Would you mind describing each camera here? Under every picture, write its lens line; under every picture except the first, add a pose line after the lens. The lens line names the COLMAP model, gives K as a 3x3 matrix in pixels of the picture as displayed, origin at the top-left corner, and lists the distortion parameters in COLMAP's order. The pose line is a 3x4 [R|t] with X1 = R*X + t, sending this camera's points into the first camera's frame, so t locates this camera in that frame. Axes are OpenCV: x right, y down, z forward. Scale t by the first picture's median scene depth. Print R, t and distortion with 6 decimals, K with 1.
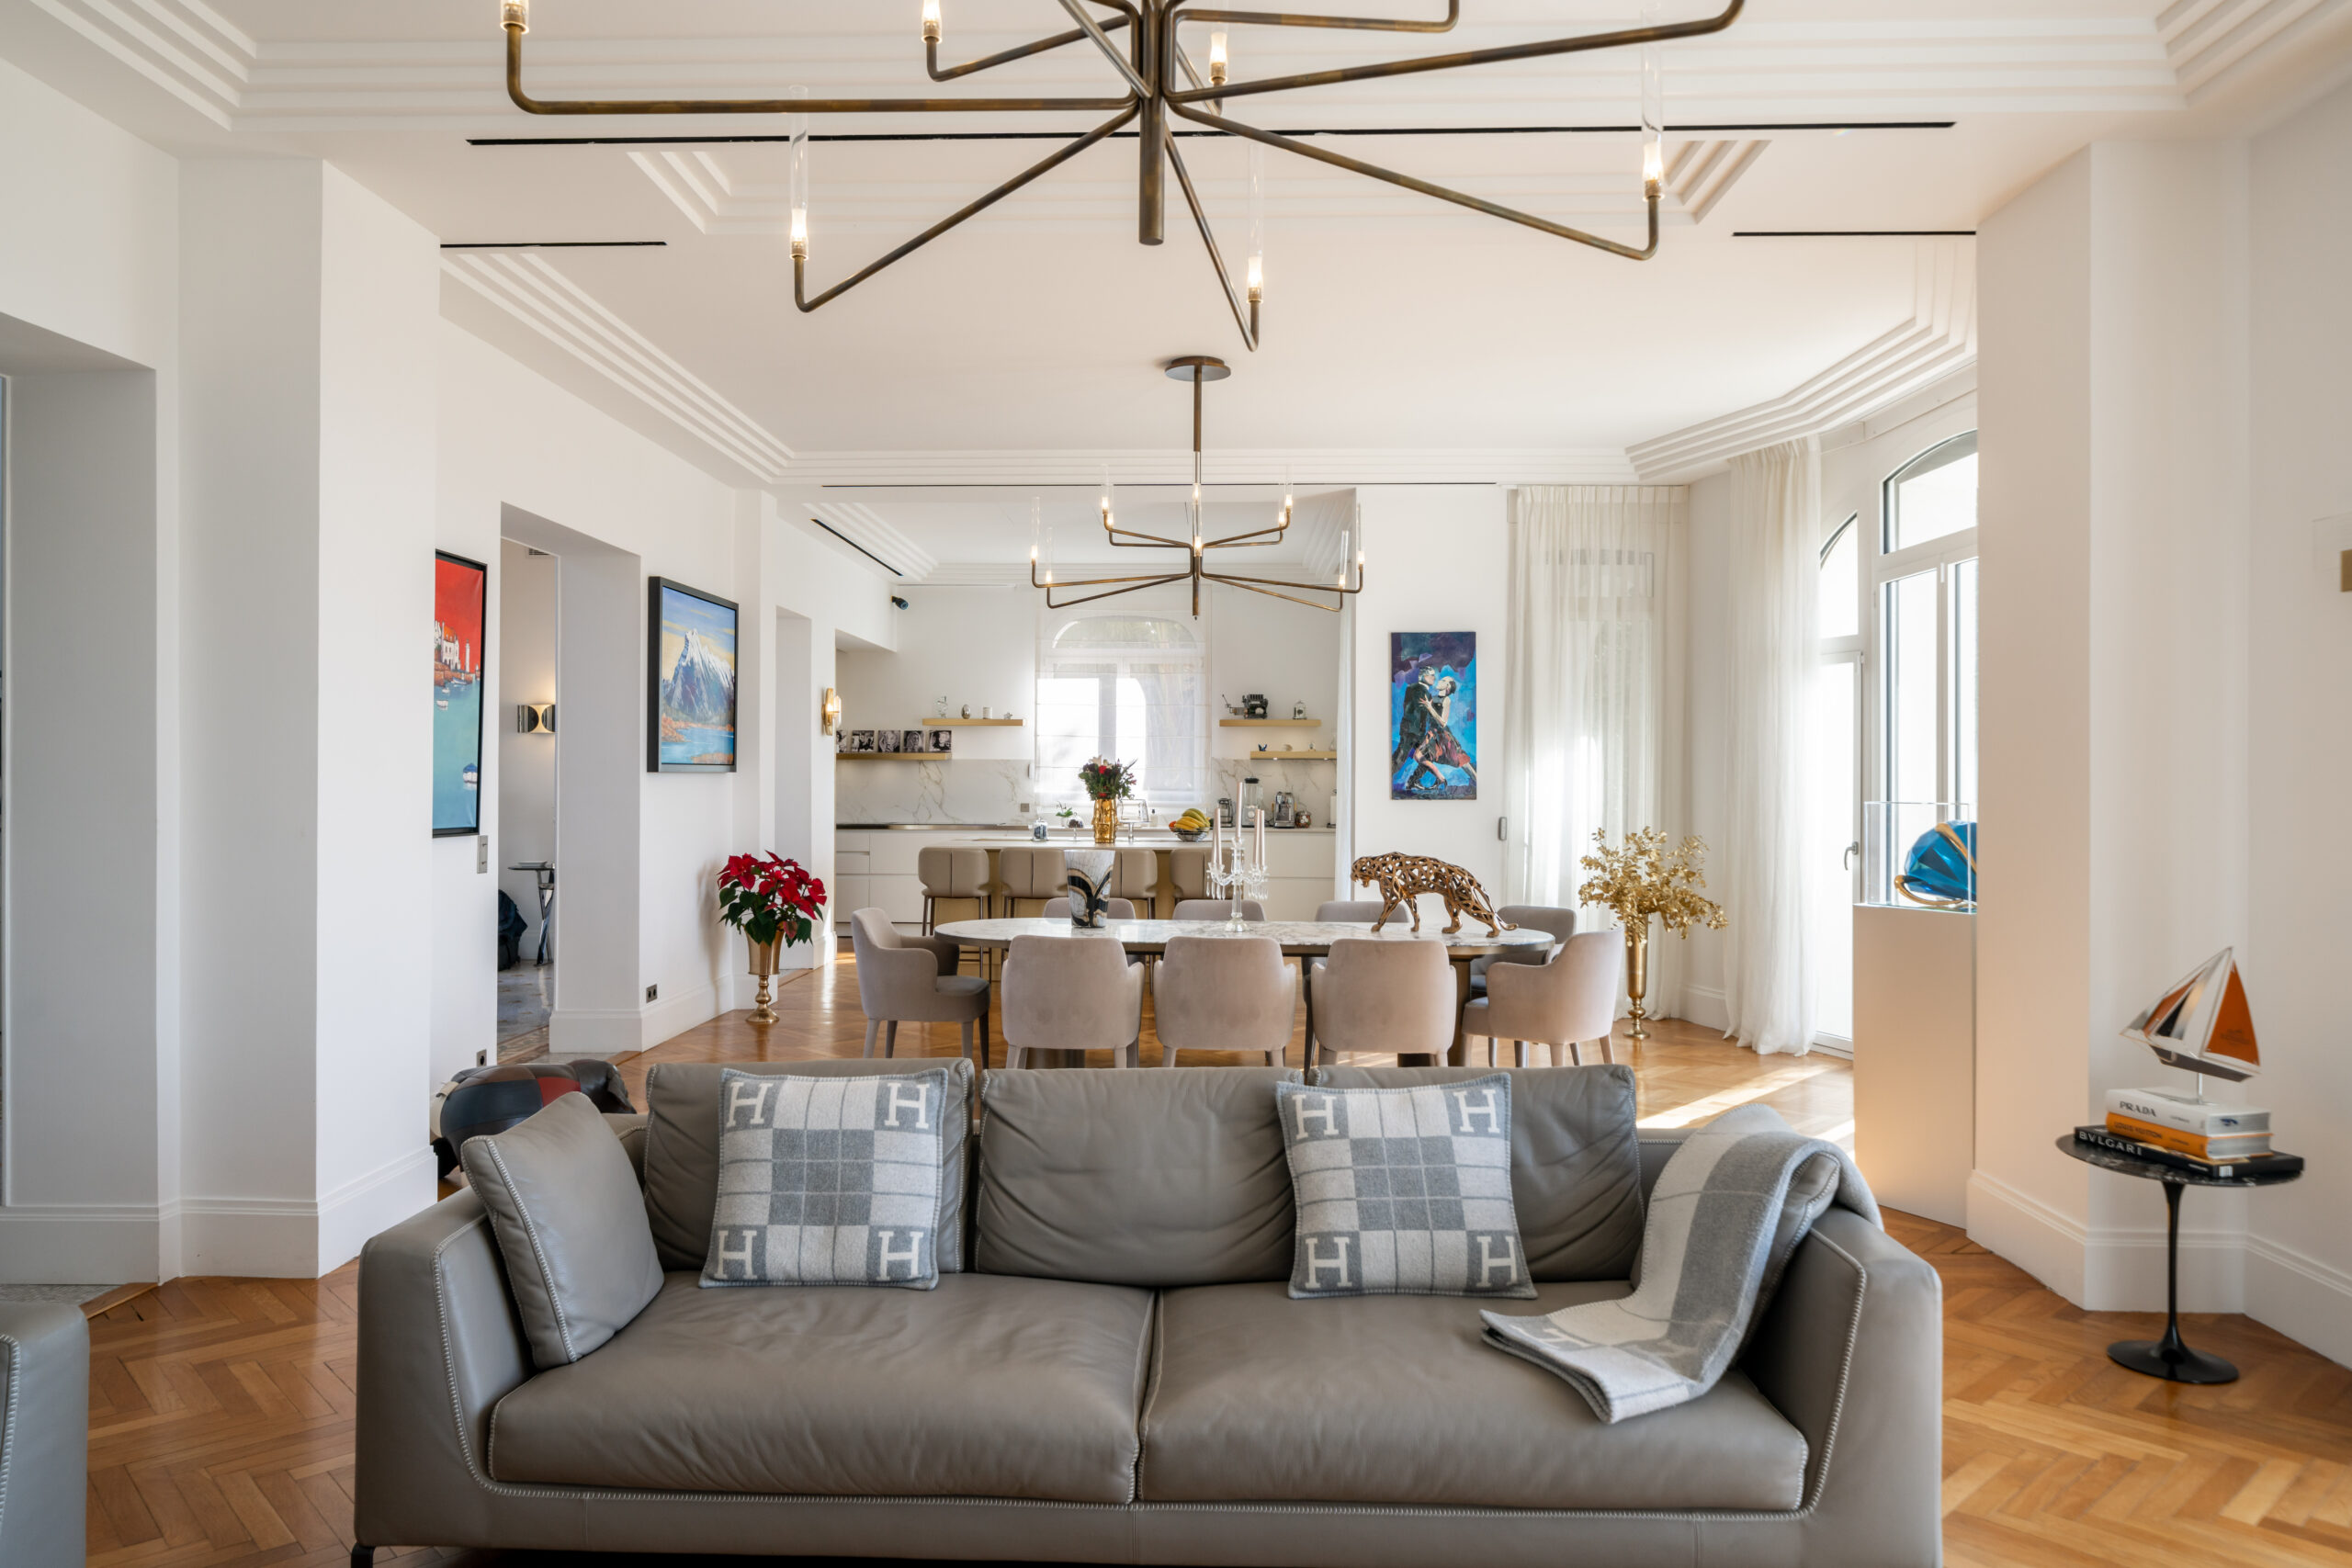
lens RADIAL K [[1567.6, 0, 1192.4], [0, 1567.6, 765.2], [0, 0, 1]] dist [-0.000095, -0.002617]
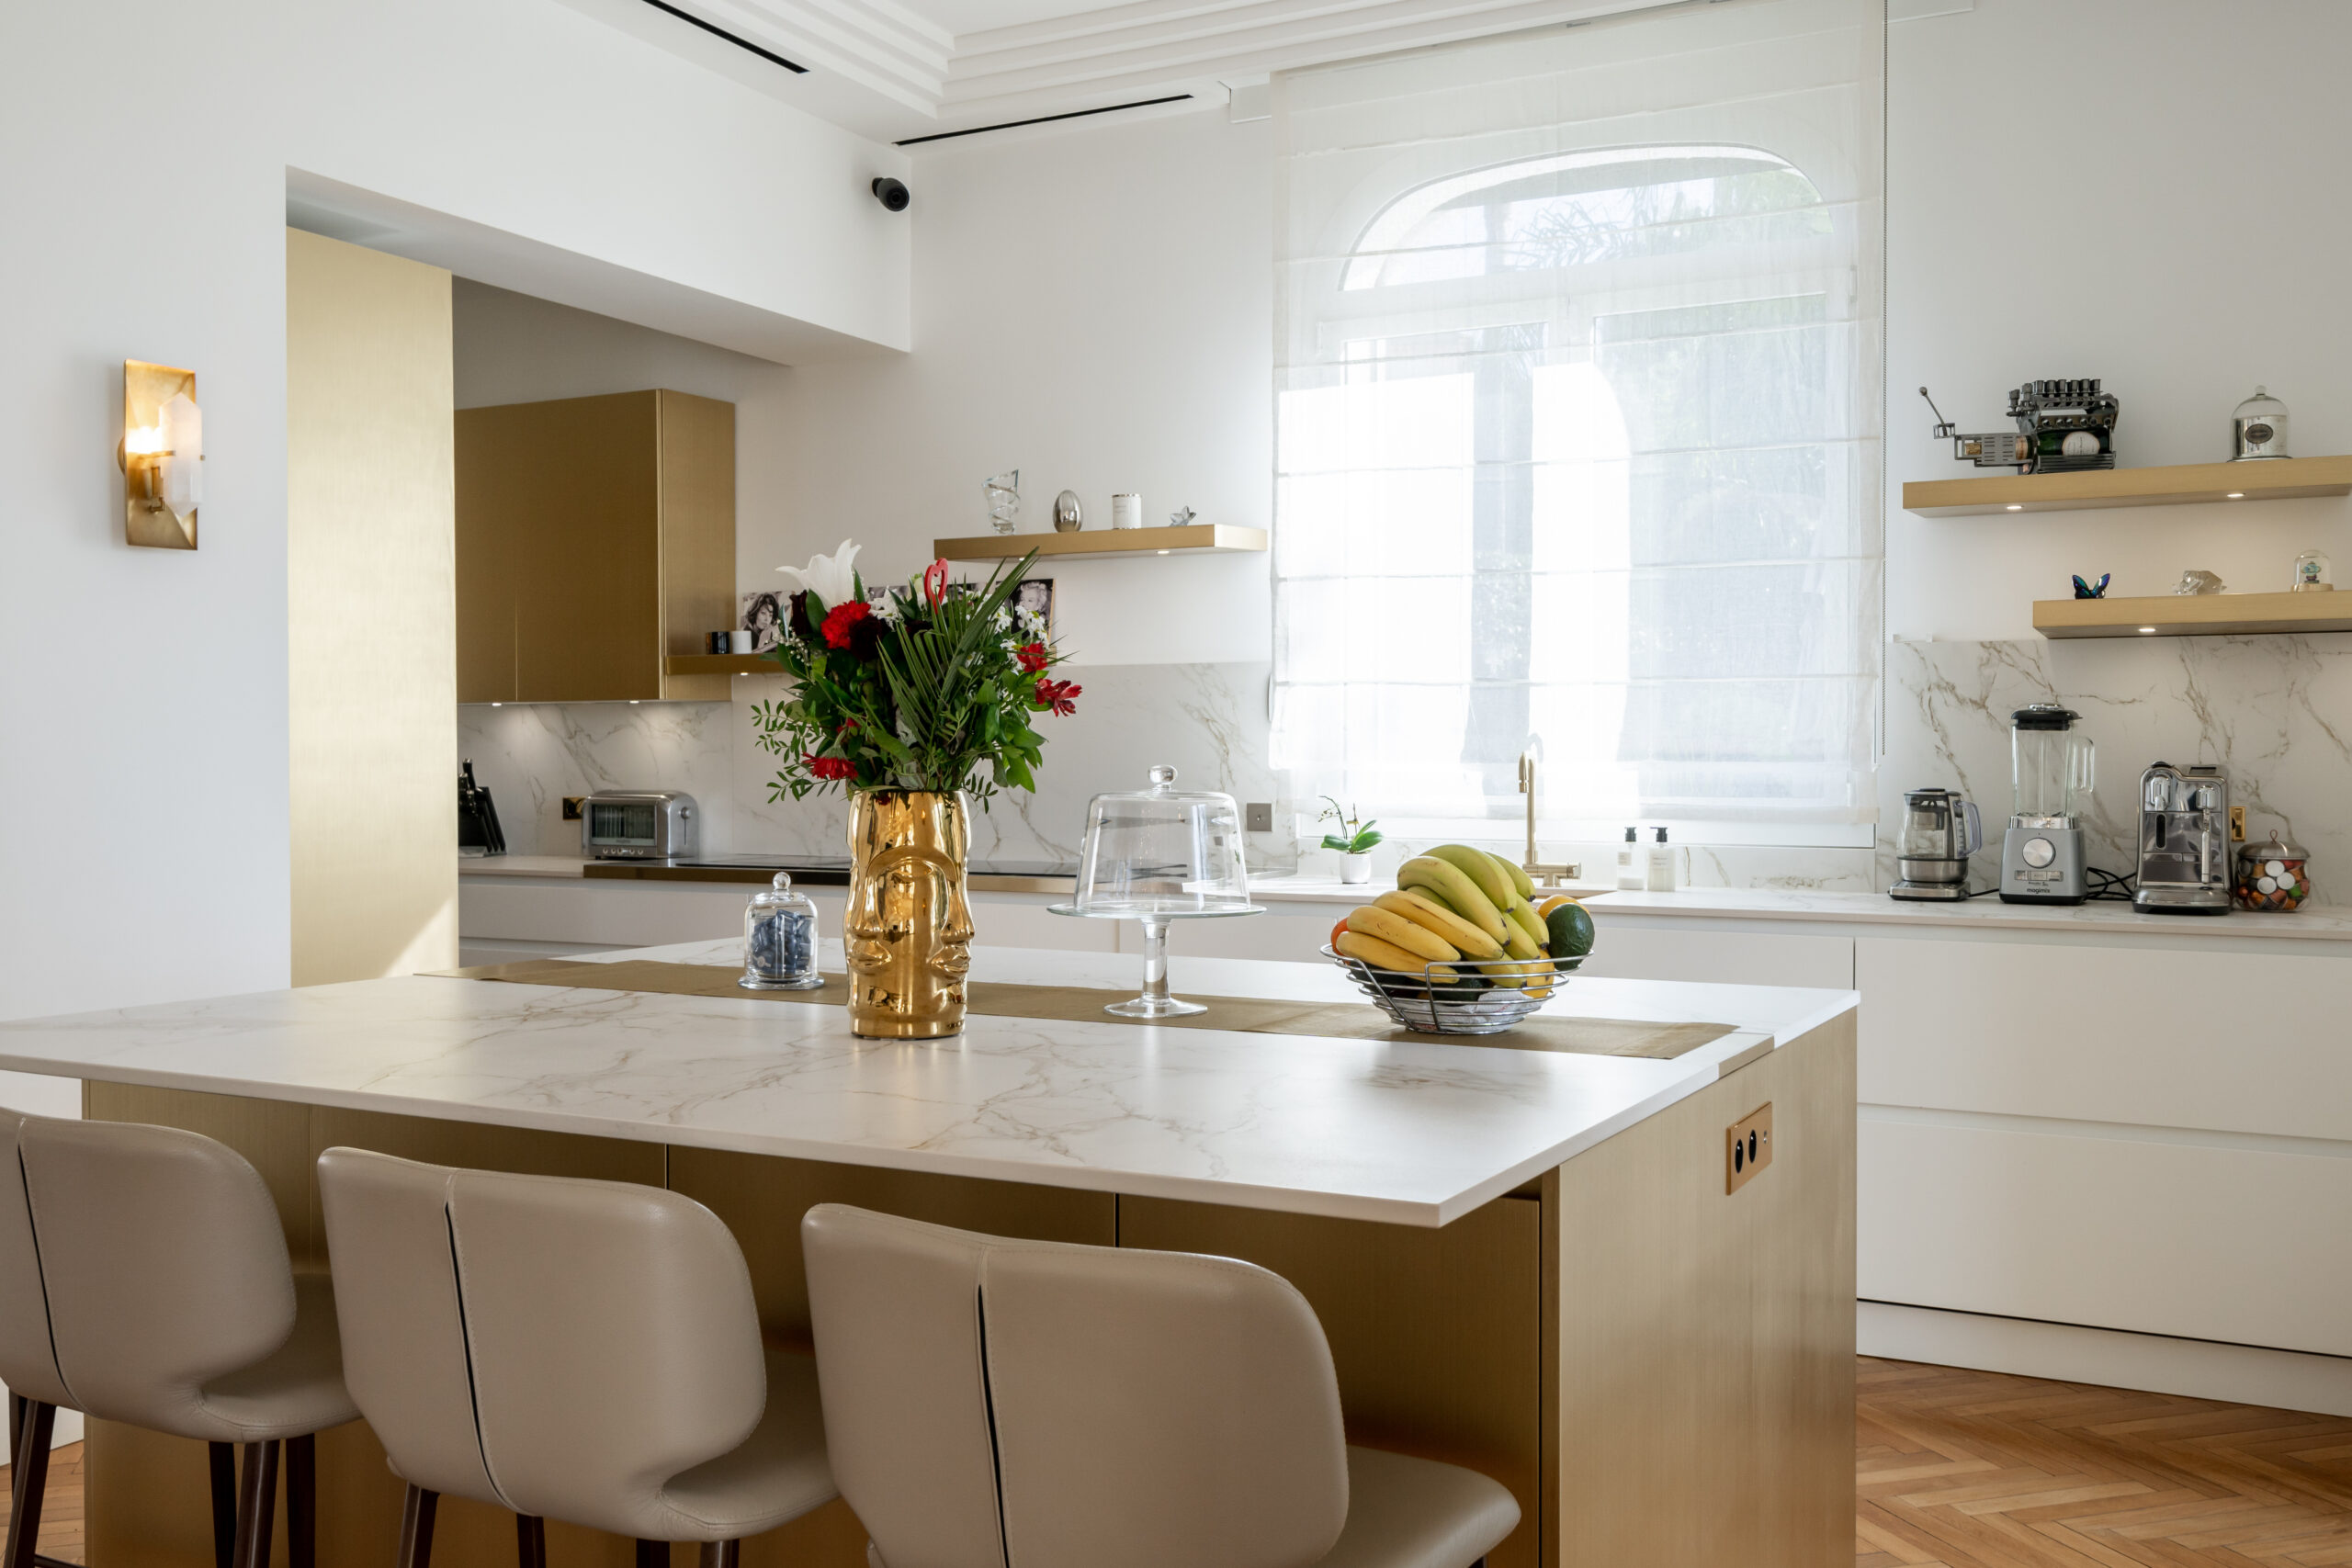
lens RADIAL K [[2083.2, 0, 1159.6], [0, 2083.2, 788.6], [0, 0, 1]] dist [0.012766, -0.023971]
pose [[0.890762, 0.001605, -0.454467, 0.097868], [0.008595, 0.999755, 0.020379, 0.020020], [0.454389, -0.022059, 0.890530, 0.970606]]
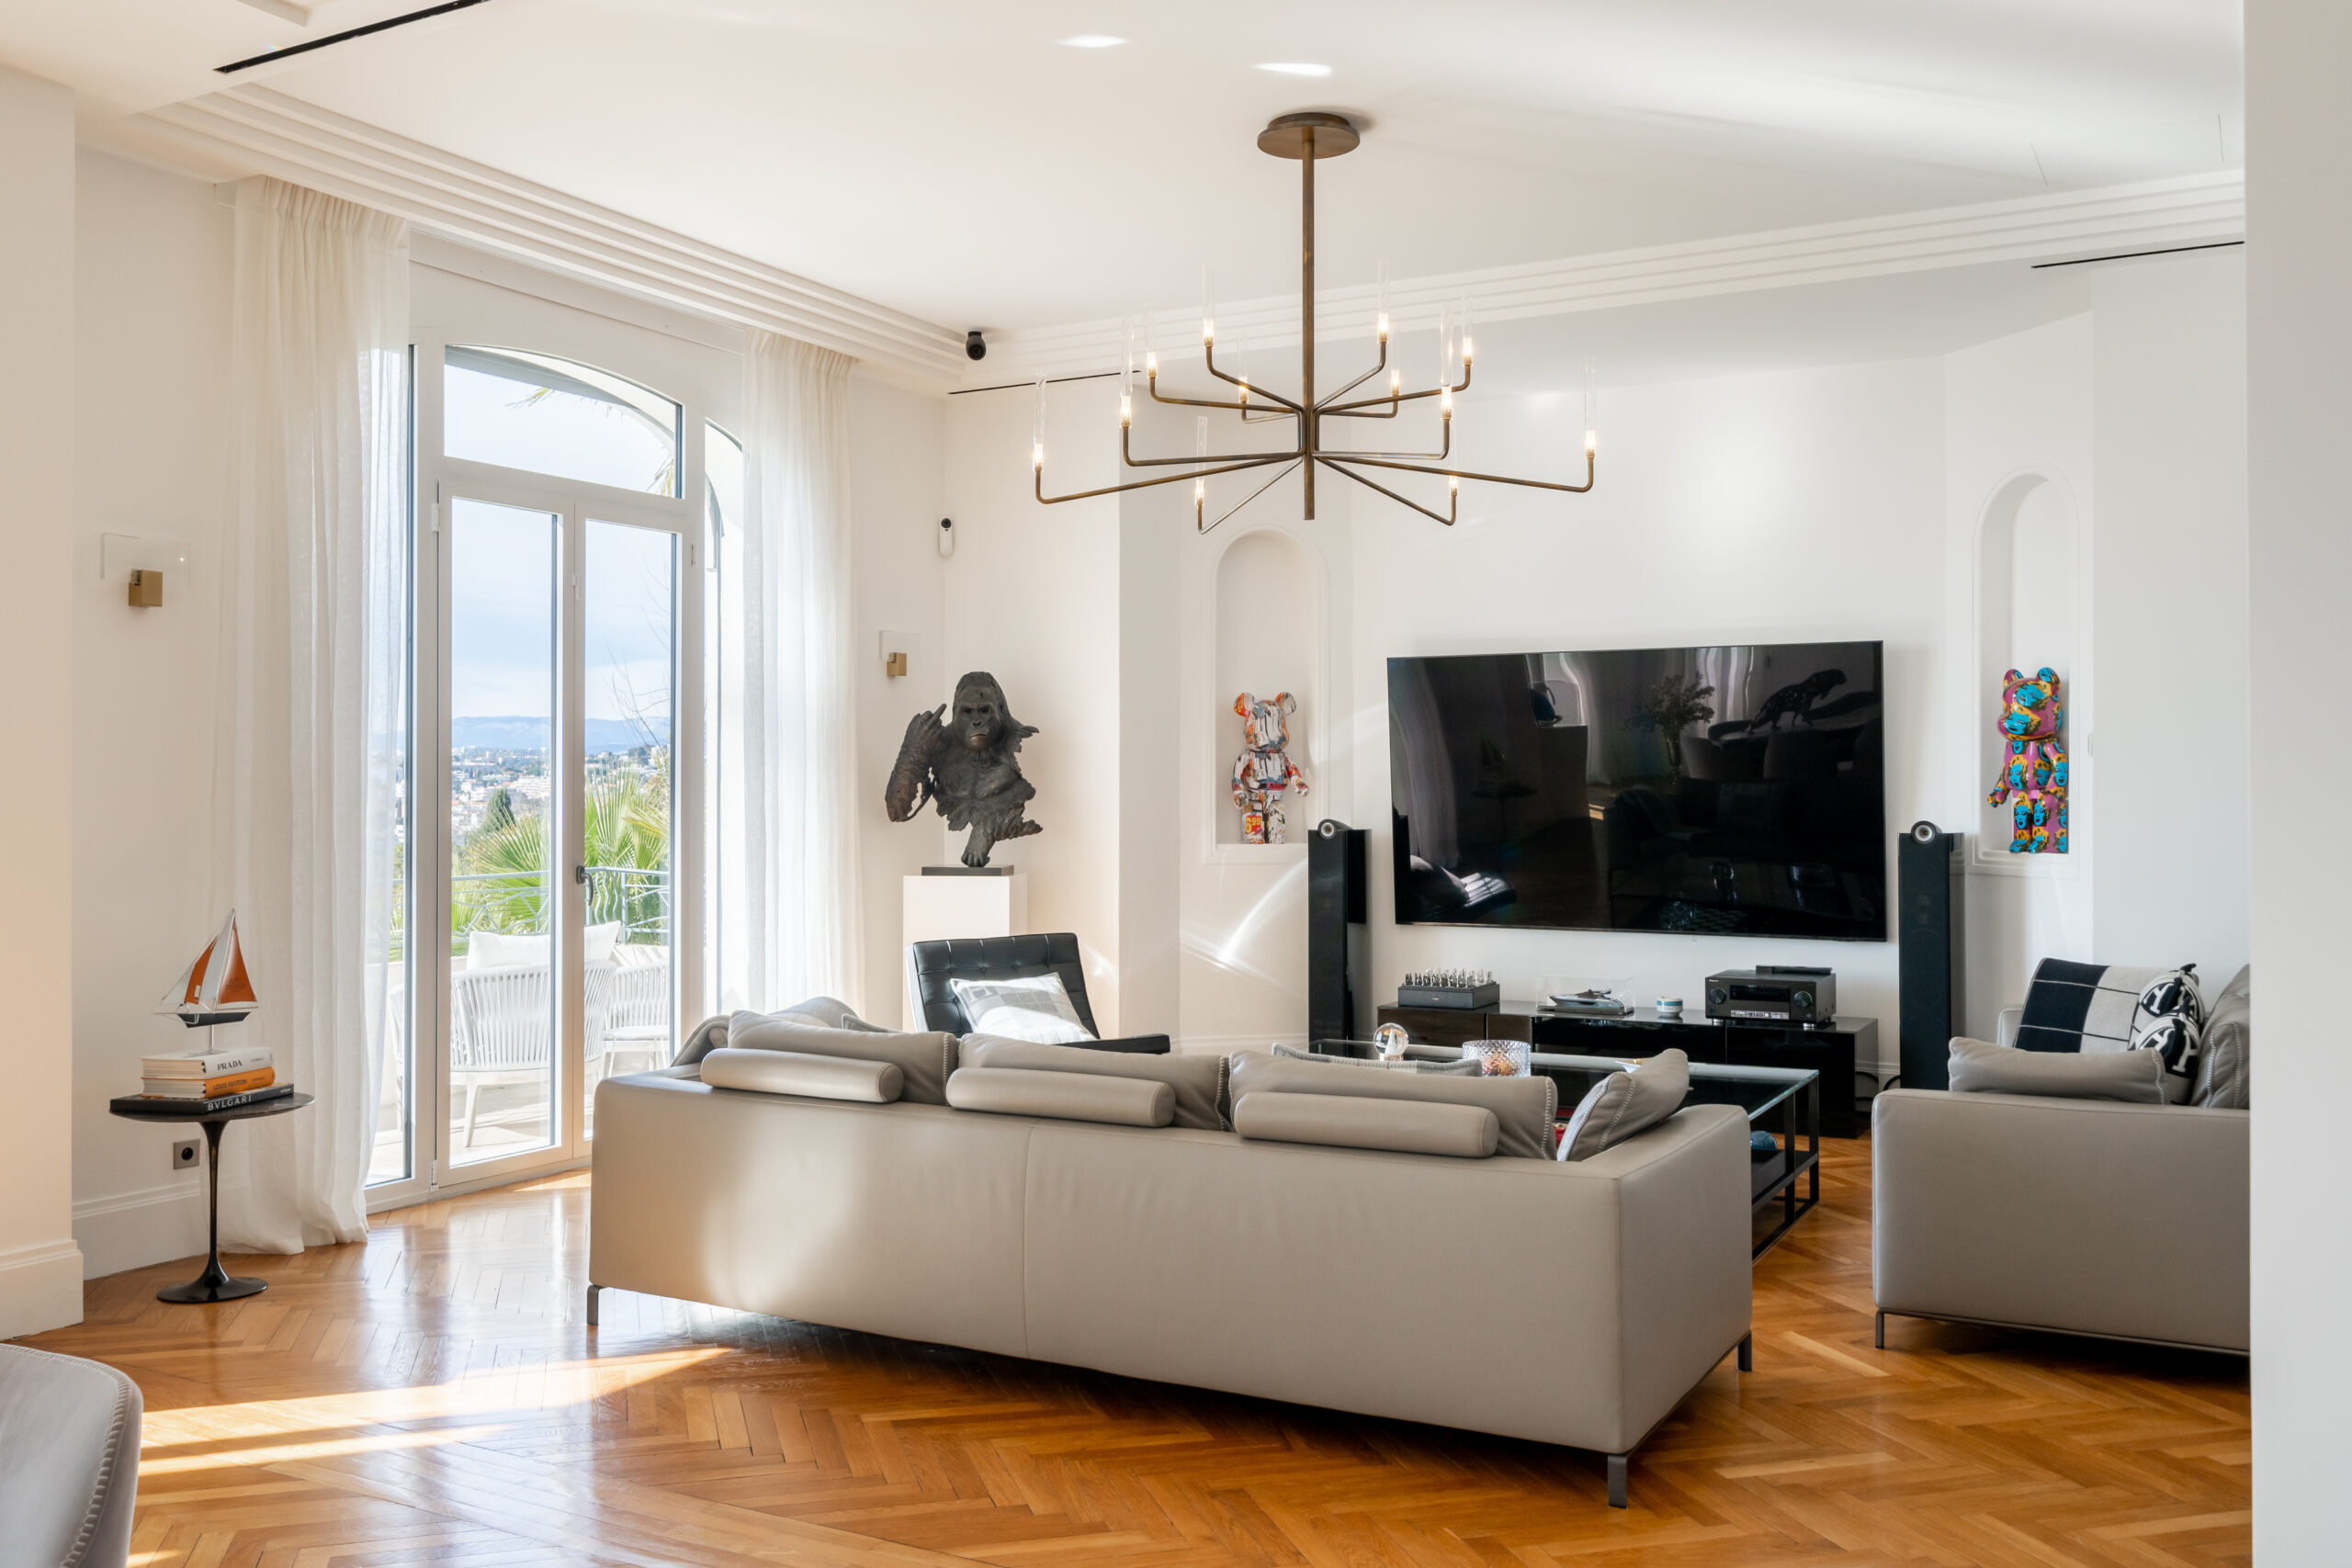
lens RADIAL K [[1984.9, 0, 1175.2], [0, 1984.9, 787.9], [0, 0, 1]] dist [0.011034, -0.025482]
pose [[-0.883163, -0.004673, 0.469043, -0.268222], [-0.008333, 0.999949, -0.005727, 0.011484], [-0.468992, -0.008966, -0.883157, 0.810769]]
